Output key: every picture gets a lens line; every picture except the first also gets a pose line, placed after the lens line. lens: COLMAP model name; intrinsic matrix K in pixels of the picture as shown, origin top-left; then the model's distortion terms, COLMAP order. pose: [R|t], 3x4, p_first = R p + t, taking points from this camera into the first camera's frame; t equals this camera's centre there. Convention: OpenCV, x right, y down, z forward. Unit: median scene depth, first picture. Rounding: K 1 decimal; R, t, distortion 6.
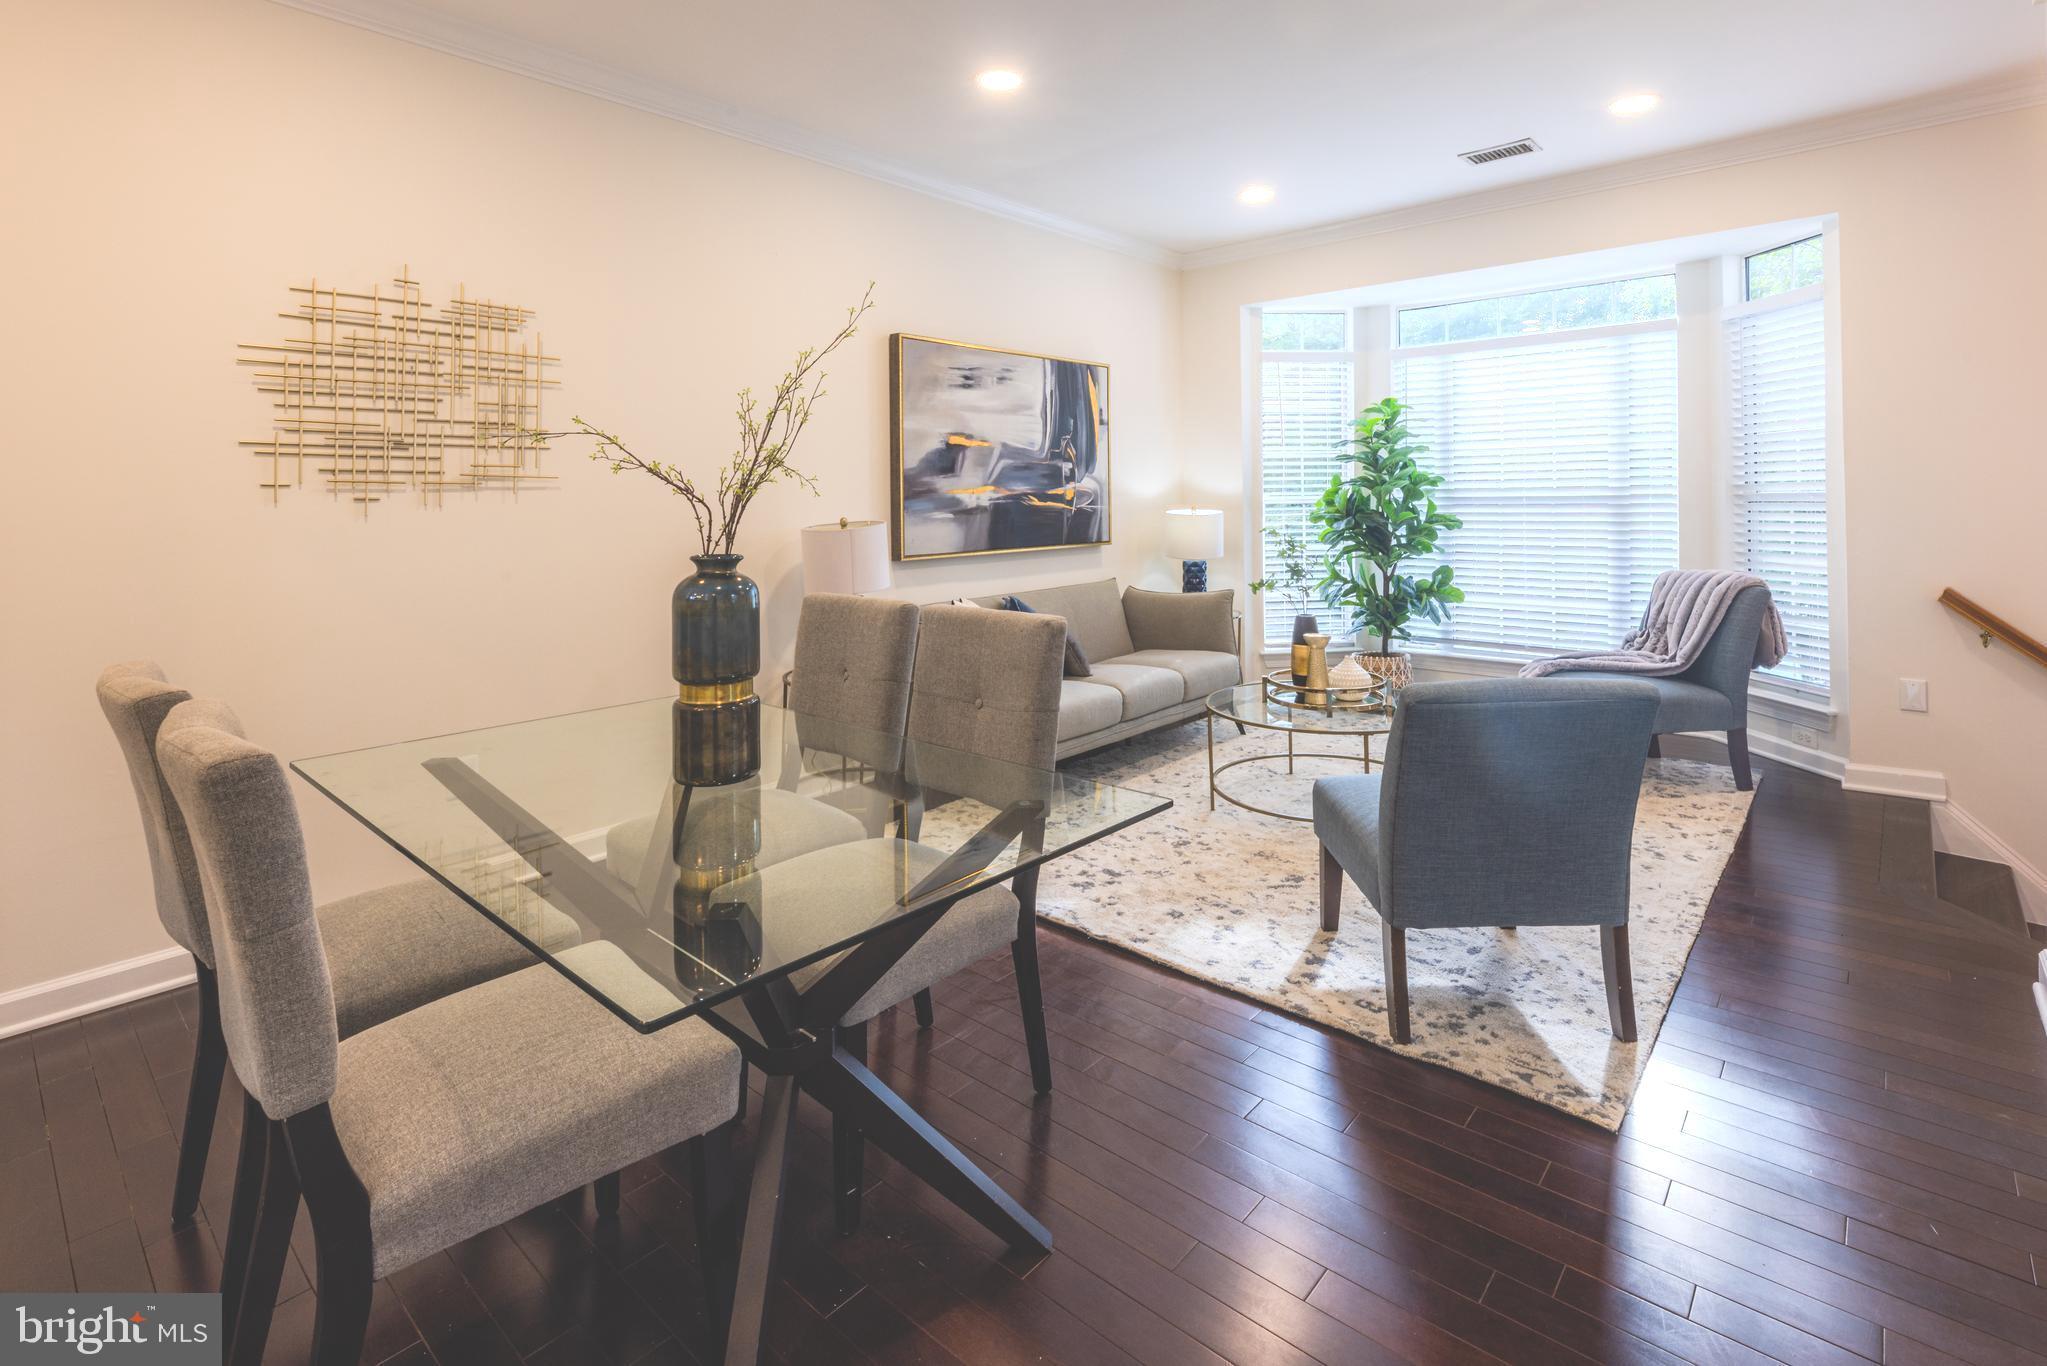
lens RADIAL K [[958.3, 0, 1070.8], [0, 958.3, 486.0], [0, 0, 1]] dist [0.000380, -0.000420]
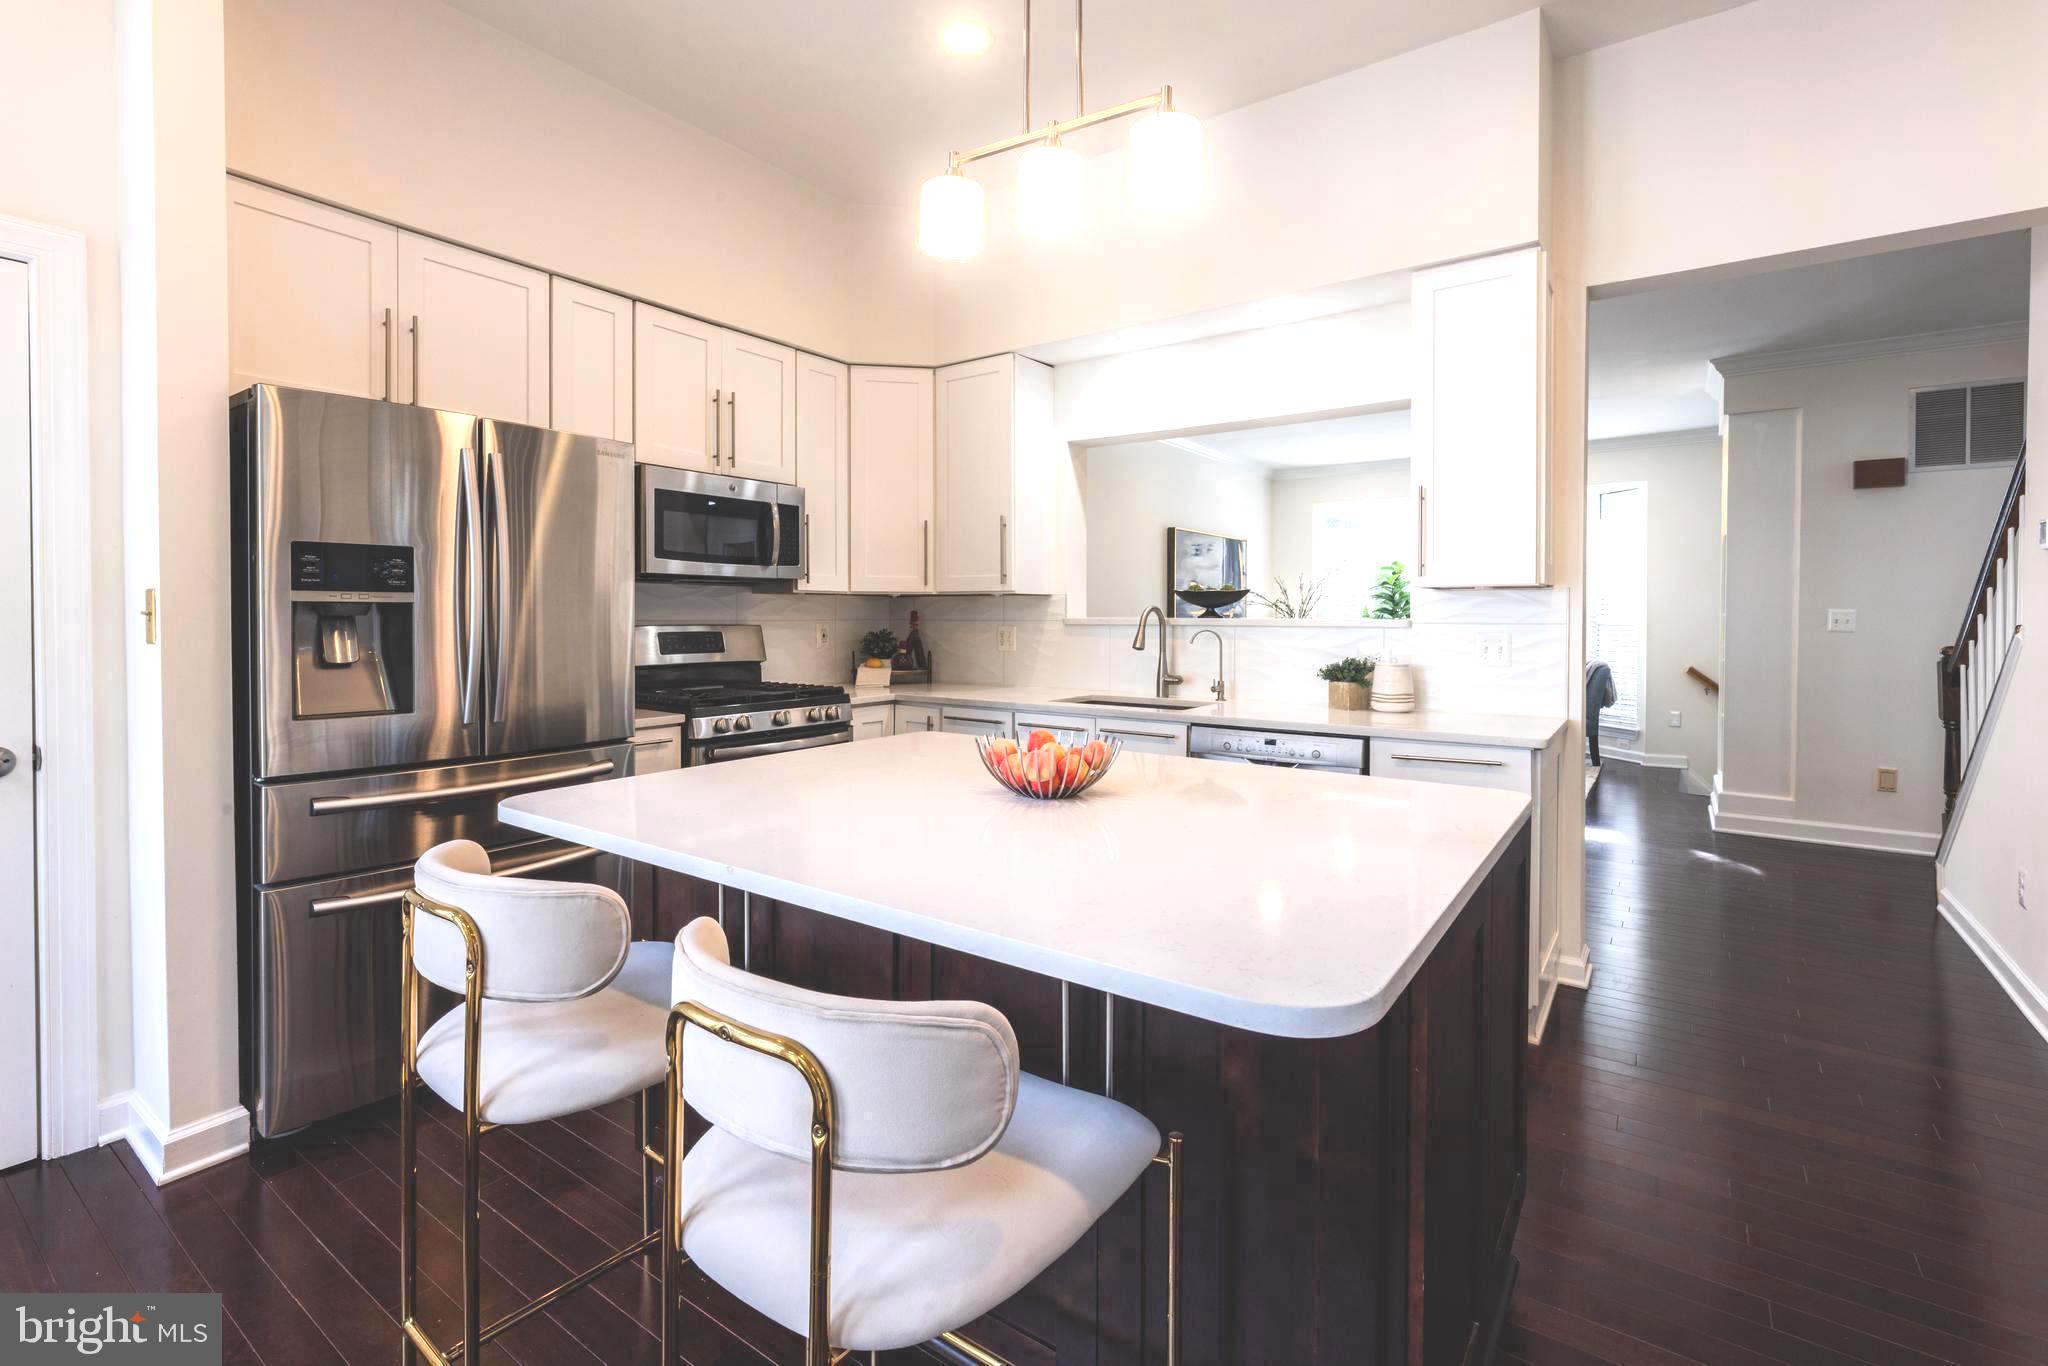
lens RADIAL K [[919.9, 0, 1048.8], [0, 919.9, 609.6], [0, 0, 1]] dist [-0.008714, 0.001909]
pose [[0.994829, 0.016750, 0.100177, -0.599010], [-0.016934, 0.999856, 0.000984, 0.002567], [-0.100146, -0.002675, 0.994969, -0.747910]]
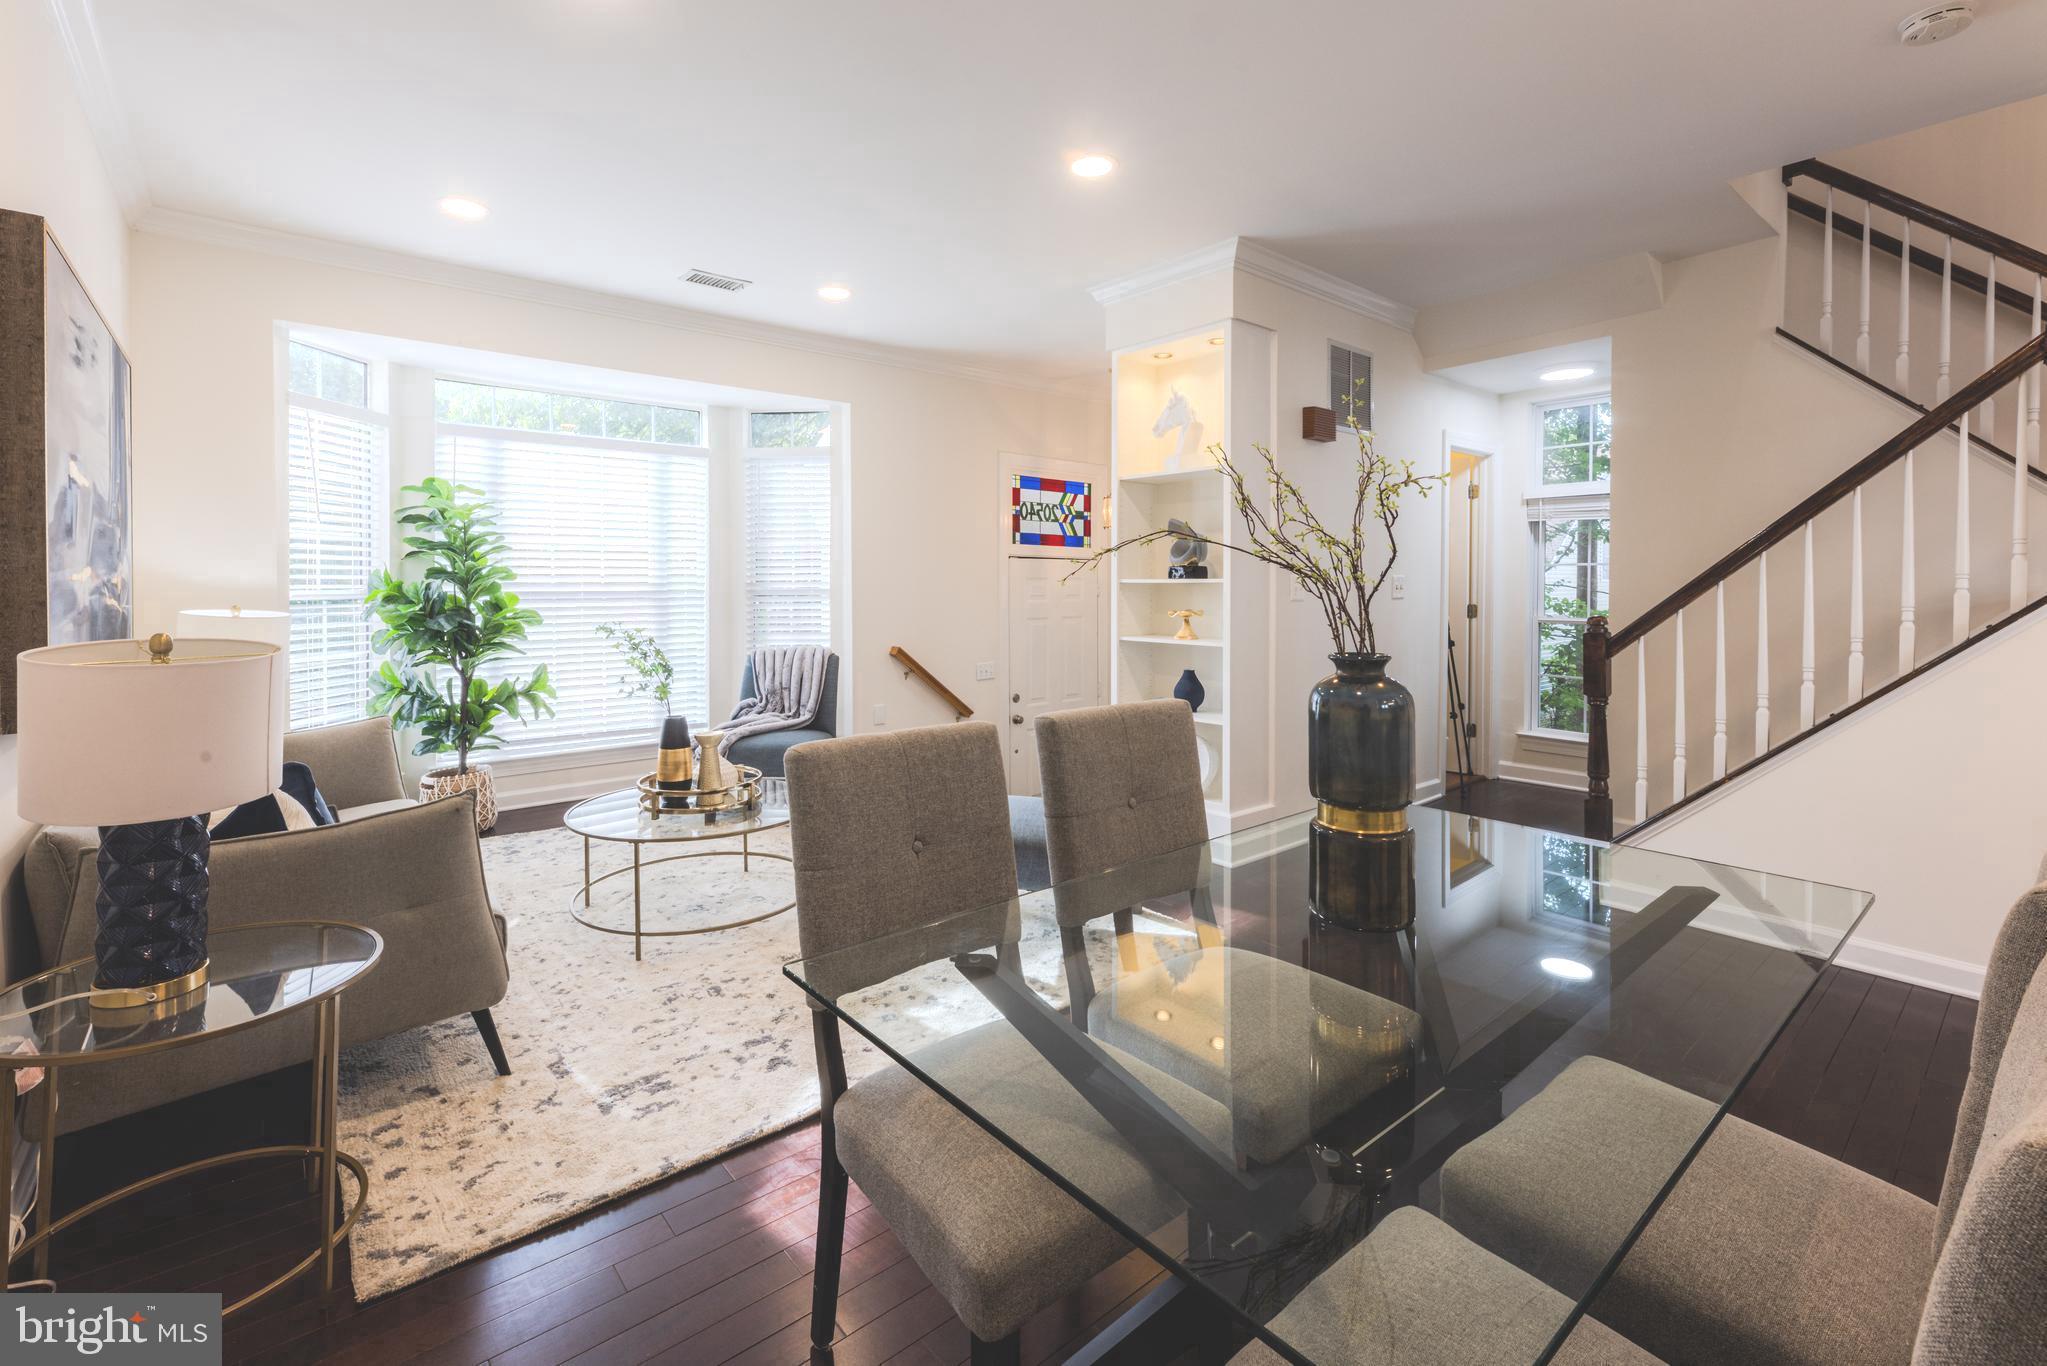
lens RADIAL K [[884.2, 0, 985.3], [0, 884.2, 586.3], [0, 0, 1]] dist [0.000742, 0.000114]
pose [[0.176262, 0.008039, 0.984311, -0.508365], [-0.011977, 0.999910, -0.006022, 0.007916], [-0.984270, -0.010727, 0.176342, 0.509701]]
